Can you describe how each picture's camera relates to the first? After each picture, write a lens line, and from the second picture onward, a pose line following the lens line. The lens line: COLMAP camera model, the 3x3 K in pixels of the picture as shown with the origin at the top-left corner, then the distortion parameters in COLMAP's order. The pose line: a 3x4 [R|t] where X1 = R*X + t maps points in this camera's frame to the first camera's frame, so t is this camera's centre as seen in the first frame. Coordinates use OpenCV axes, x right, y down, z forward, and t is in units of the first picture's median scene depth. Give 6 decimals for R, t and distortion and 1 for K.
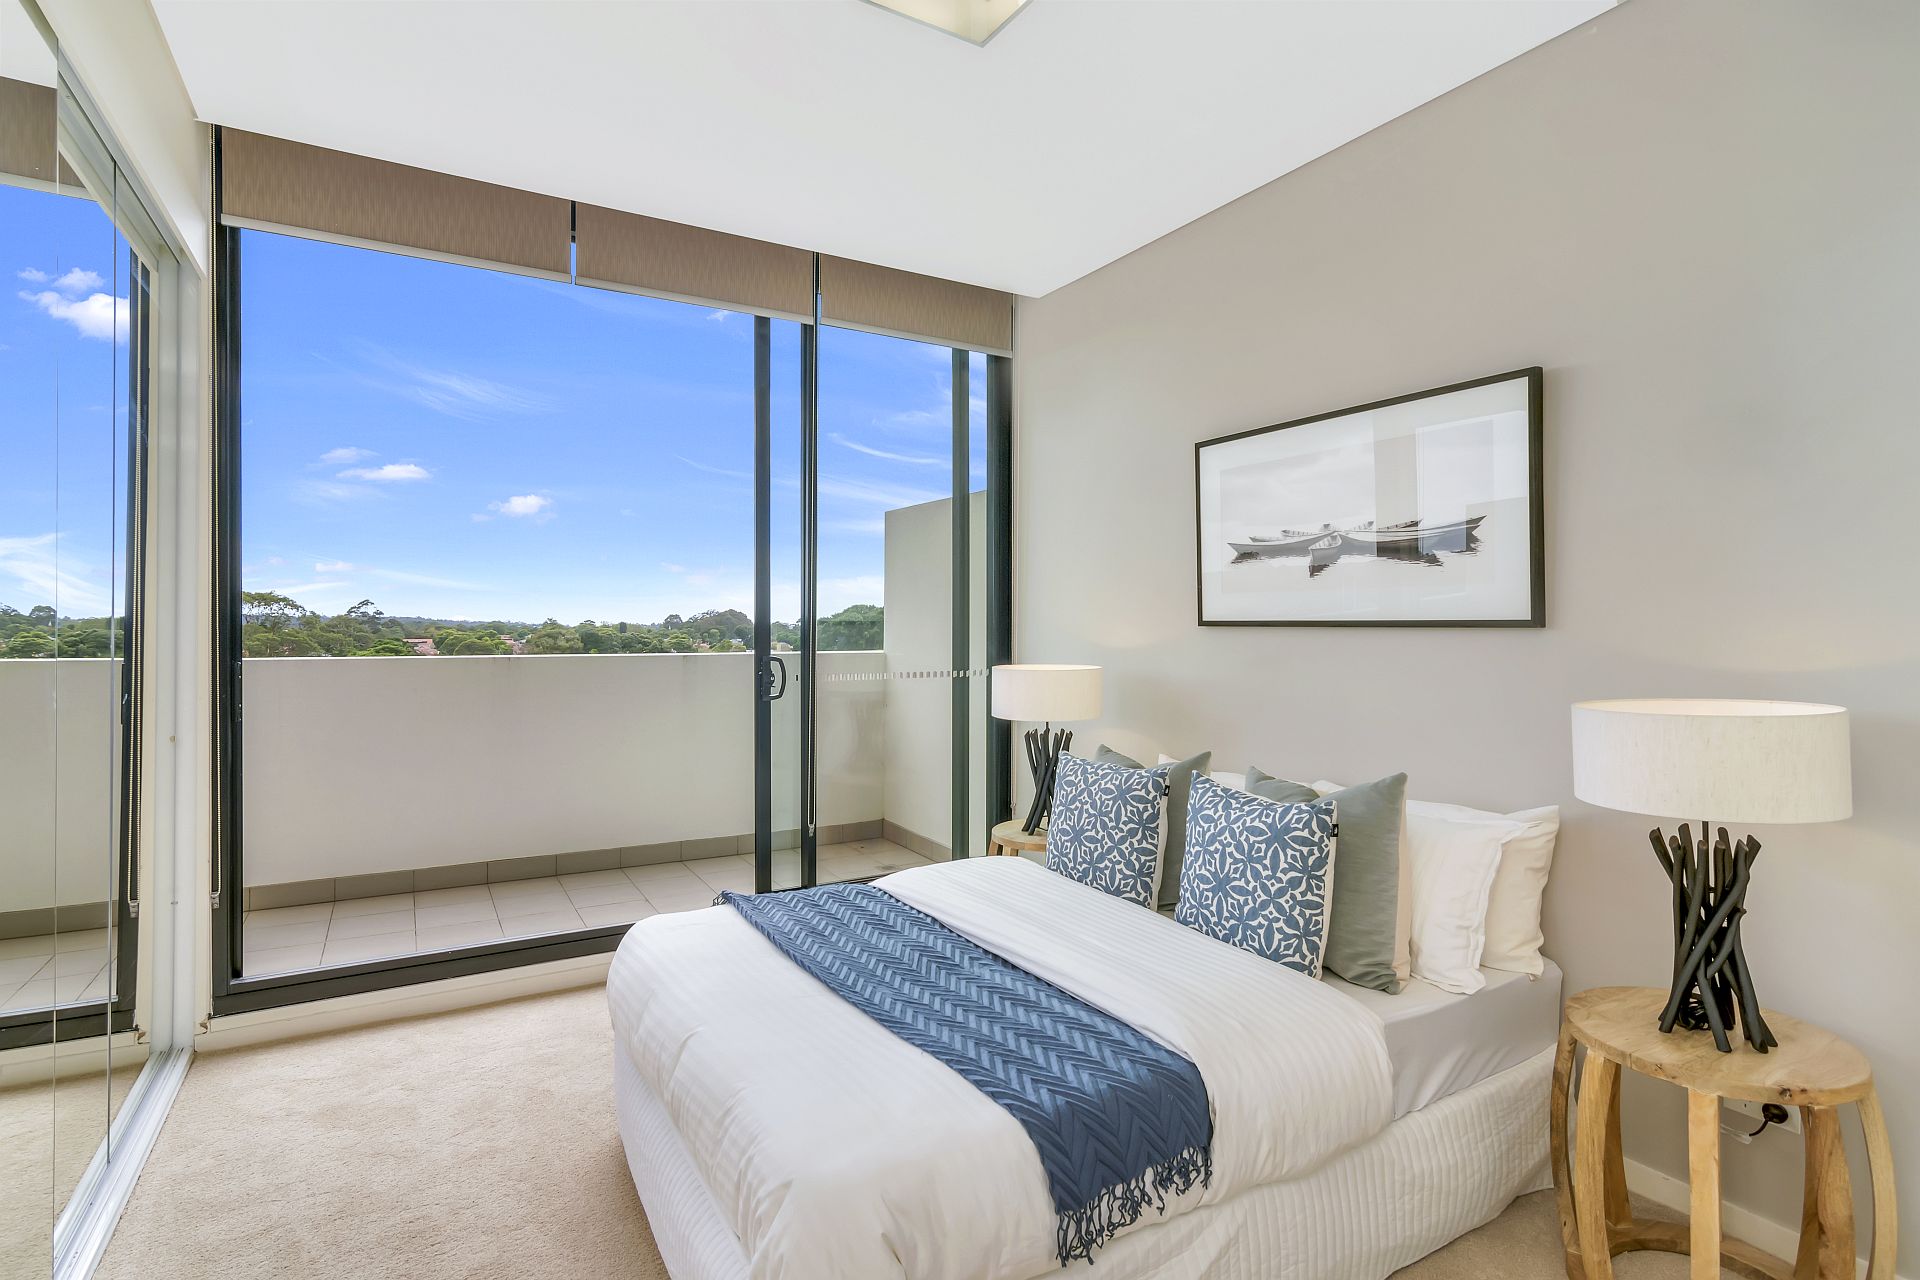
lens RADIAL K [[965.9, 0, 960.5], [0, 965.9, 649.7], [0, 0, 1]] dist [0.001973, 0.000130]
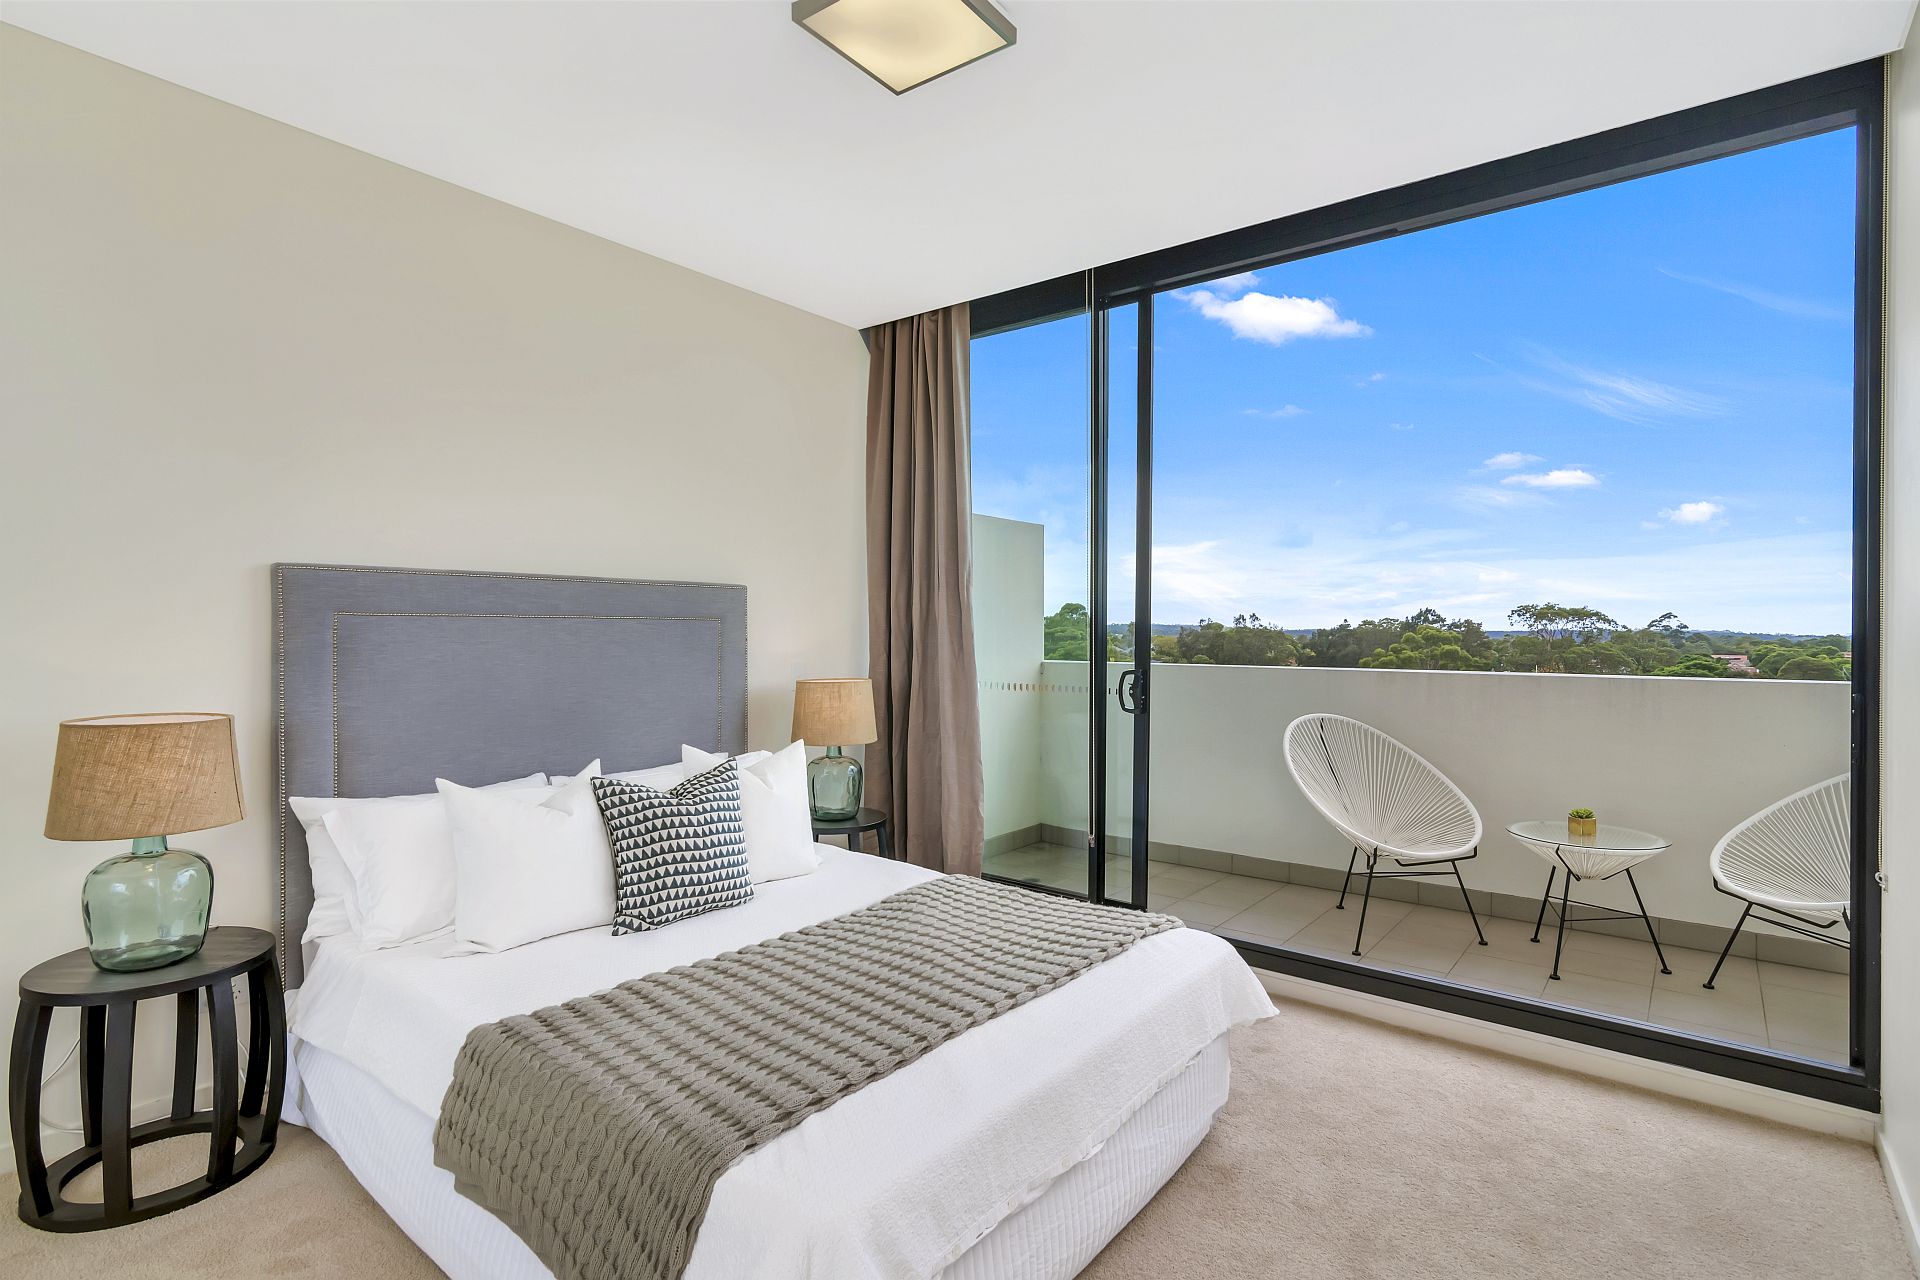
lens RADIAL K [[965.9, 0, 960.4], [0, 965.9, 628.1], [0, 0, 1]] dist [0.001973, 0.000130]
pose [[0.999964, -0.001705, 0.008352, -1.315538], [0.001900, 0.999722, -0.023501, -0.016154], [-0.008310, 0.023516, 0.999689, 0.060646]]
